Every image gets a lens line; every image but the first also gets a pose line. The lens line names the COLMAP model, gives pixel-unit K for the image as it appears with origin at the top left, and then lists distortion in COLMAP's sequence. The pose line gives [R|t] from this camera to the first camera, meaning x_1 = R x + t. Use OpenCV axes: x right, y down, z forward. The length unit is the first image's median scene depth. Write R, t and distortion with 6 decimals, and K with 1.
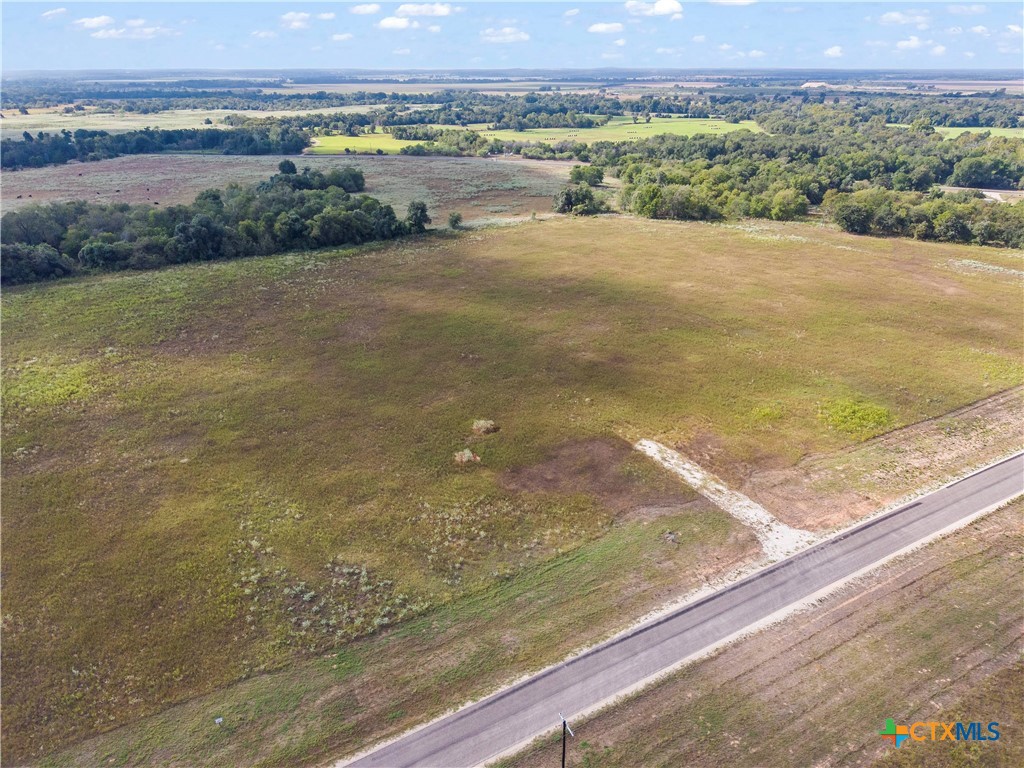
lens RADIAL K [[686.8, 0, 514.0], [0, 686.8, 387.4], [0, 0, 1]] dist [0.029820, -0.026954]
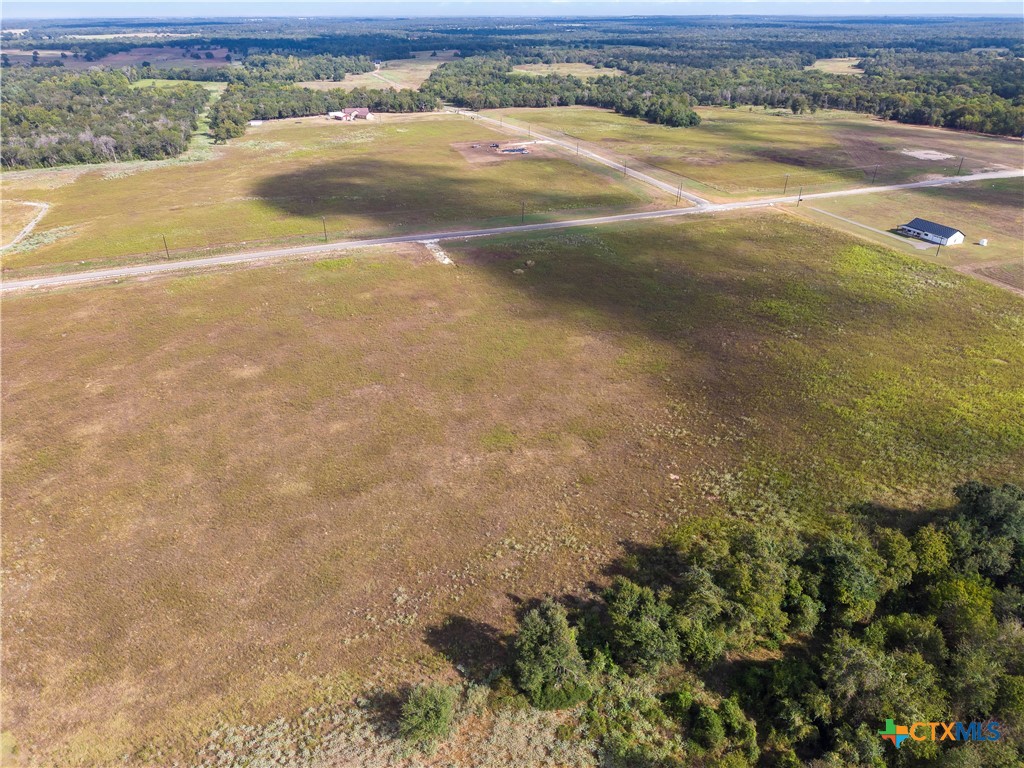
lens RADIAL K [[686.8, 0, 510.7], [0, 686.8, 384.7], [0, 0, 1]] dist [0.029820, -0.026954]
pose [[-0.983635, -0.083079, 0.159877, -0.396495], [0.078442, 0.601373, 0.795108, -1.429088], [-0.162202, 0.794637, -0.585014, 2.593815]]
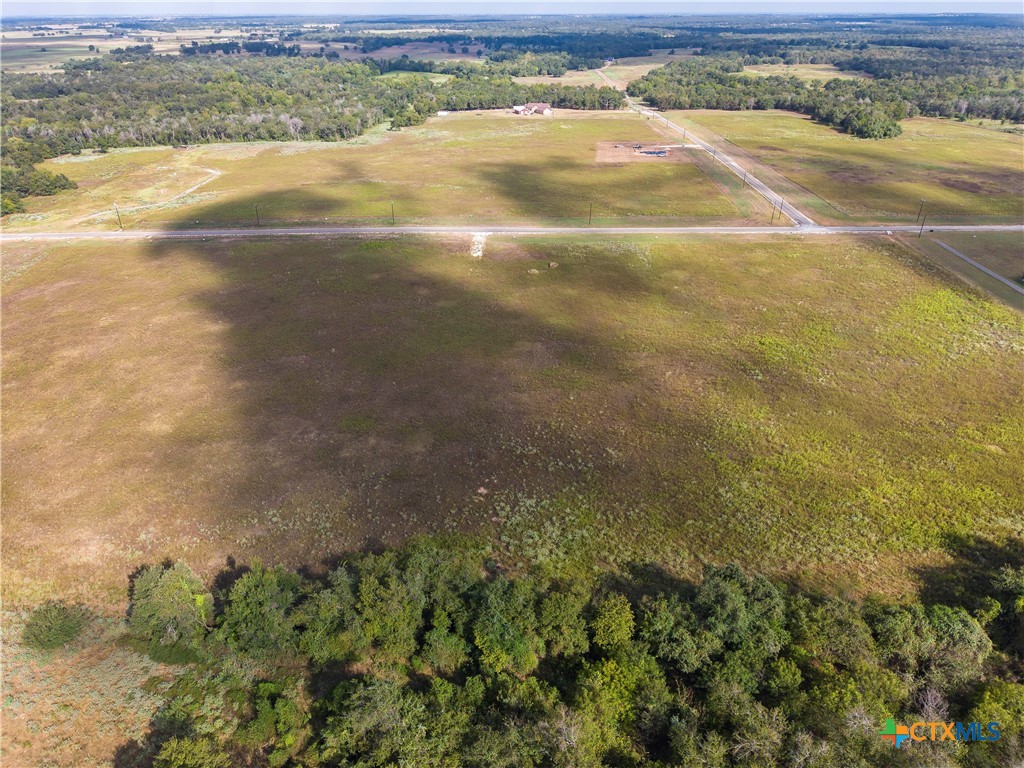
lens RADIAL K [[686.8, 0, 517.1], [0, 686.8, 385.3], [0, 0, 1]] dist [0.029820, -0.026954]
pose [[-0.858557, -0.243062, 0.451443, -1.049810], [0.217807, 0.624191, 0.750297, -1.320604], [-0.464156, 0.742500, -0.482963, 2.365251]]
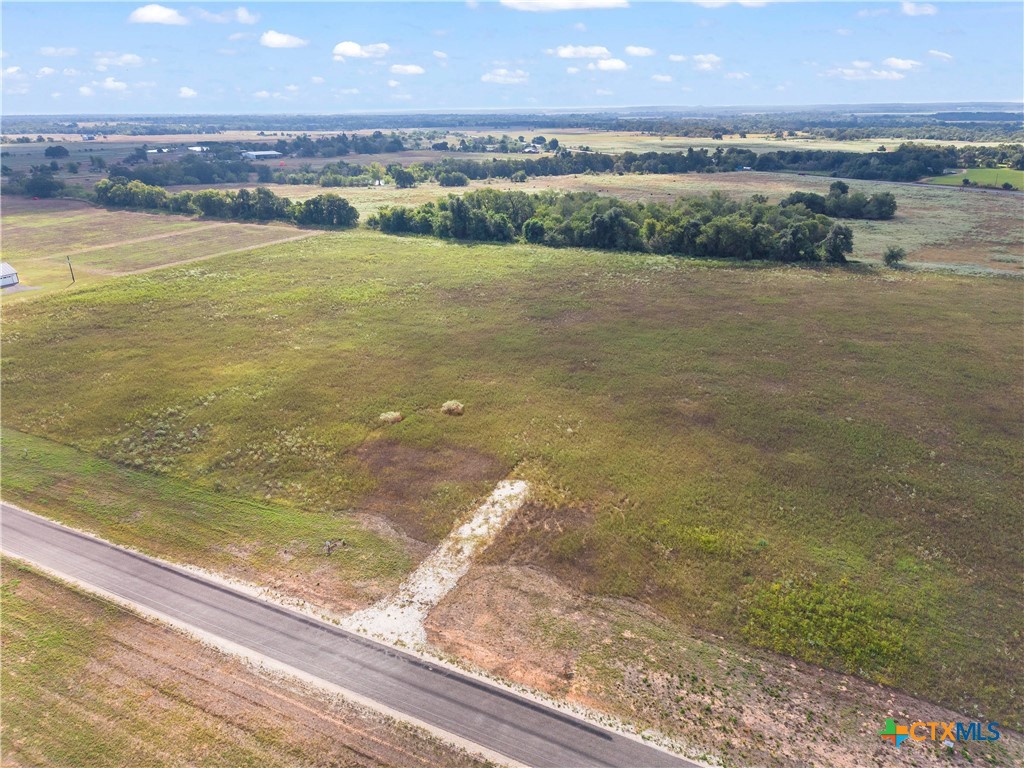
lens RADIAL K [[686.8, 0, 506.6], [0, 686.8, 387.7], [0, 0, 1]] dist [0.029820, -0.026954]
pose [[0.565745, 0.306687, -0.765425, 0.775800], [-0.338665, 0.932777, 0.123425, -0.121041], [0.751823, 0.189396, 0.631578, 0.468819]]
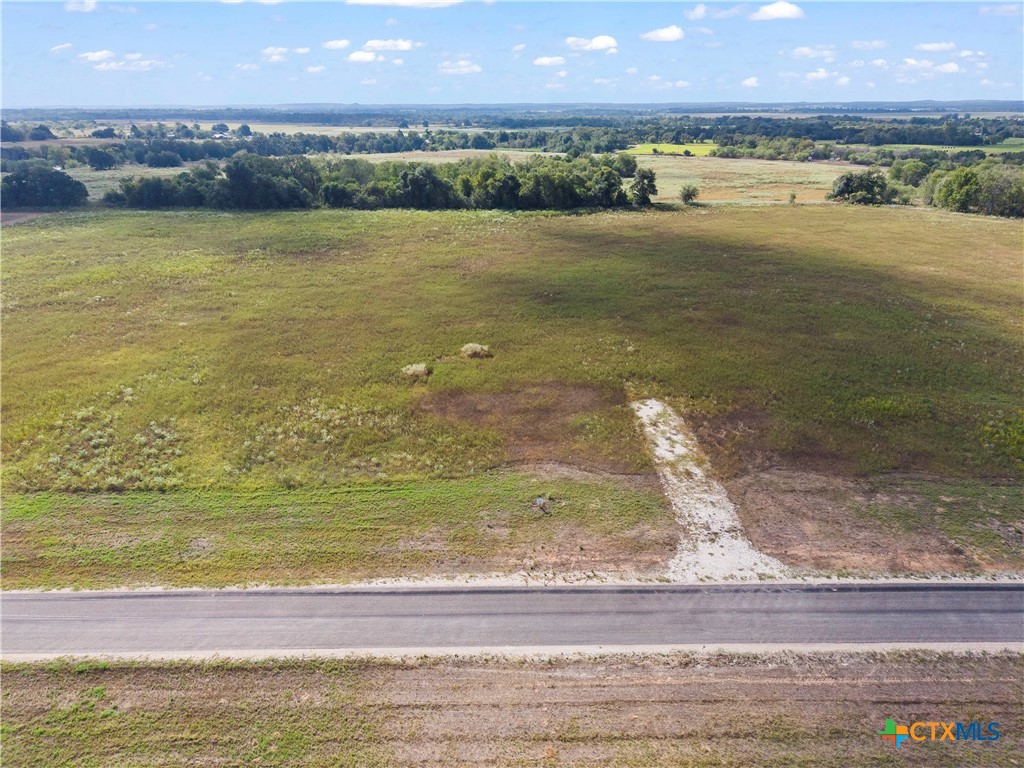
lens RADIAL K [[686.8, 0, 510.1], [0, 686.8, 393.3], [0, 0, 1]] dist [0.029820, -0.026954]
pose [[0.874143, 0.187094, -0.448185, 0.380632], [-0.202787, 0.979134, 0.013221, 0.092892], [0.441306, 0.079328, 0.893843, 0.328620]]
